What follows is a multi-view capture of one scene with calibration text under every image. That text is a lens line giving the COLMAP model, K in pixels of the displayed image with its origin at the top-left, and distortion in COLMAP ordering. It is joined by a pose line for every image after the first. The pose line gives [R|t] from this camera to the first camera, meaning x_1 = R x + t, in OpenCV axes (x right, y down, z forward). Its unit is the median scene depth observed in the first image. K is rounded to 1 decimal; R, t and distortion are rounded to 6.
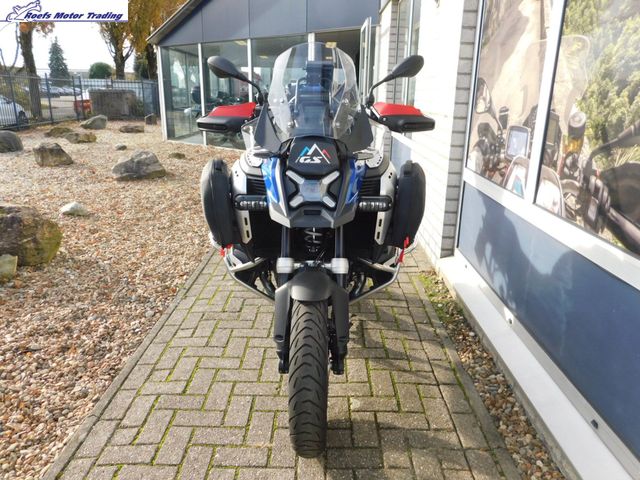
lens RADIAL K [[469.4, 0, 319.3], [0, 469.4, 241.1], [0, 0, 1]] dist [-0.019243, 0.013734]
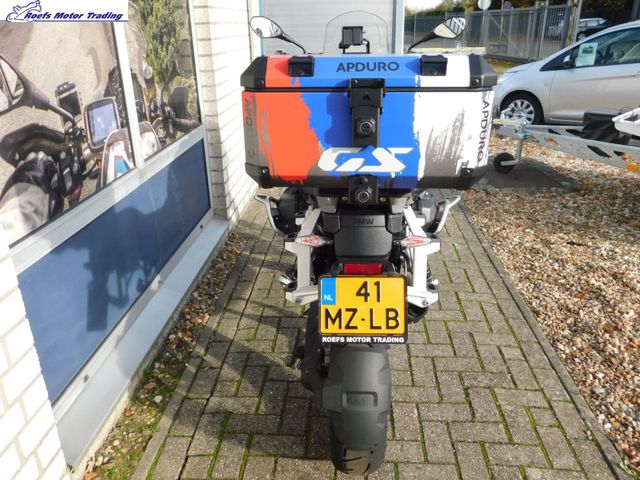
lens RADIAL K [[517.0, 0, 320.1], [0, 517.0, 239.6], [0, 0, 1]] dist [-0.005695, 0.015742]
pose [[-0.998735, -0.016513, 0.047492, 0.010492], [0.017881, 0.766140, 0.642425, -0.676144], [-0.046994, 0.642462, -0.764875, 1.966366]]
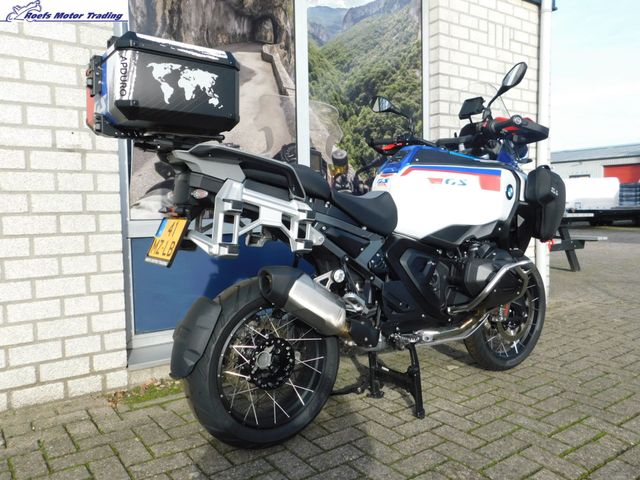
lens RADIAL K [[517.0, 0, 319.7], [0, 517.0, 241.2], [0, 0, 1]] dist [-0.005695, 0.015742]
pose [[-0.594328, -0.062006, 0.801828, -0.761552], [0.247857, 0.934369, 0.255972, -0.386711], [-0.765075, 0.350870, -0.539953, 1.814296]]
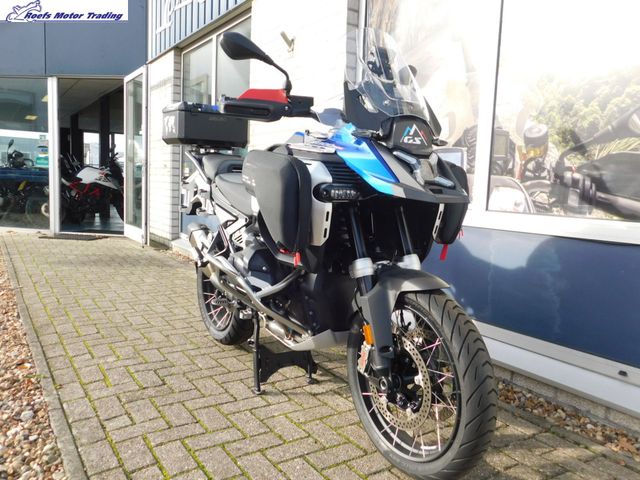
lens RADIAL K [[517.0, 0, 322.1], [0, 517.0, 240.9], [0, 0, 1]] dist [-0.005695, 0.015742]
pose [[0.827270, -0.043254, 0.560137, -0.560002], [0.142388, 0.980620, -0.134570, 0.101295], [-0.543462, 0.191083, 0.817396, 0.218806]]
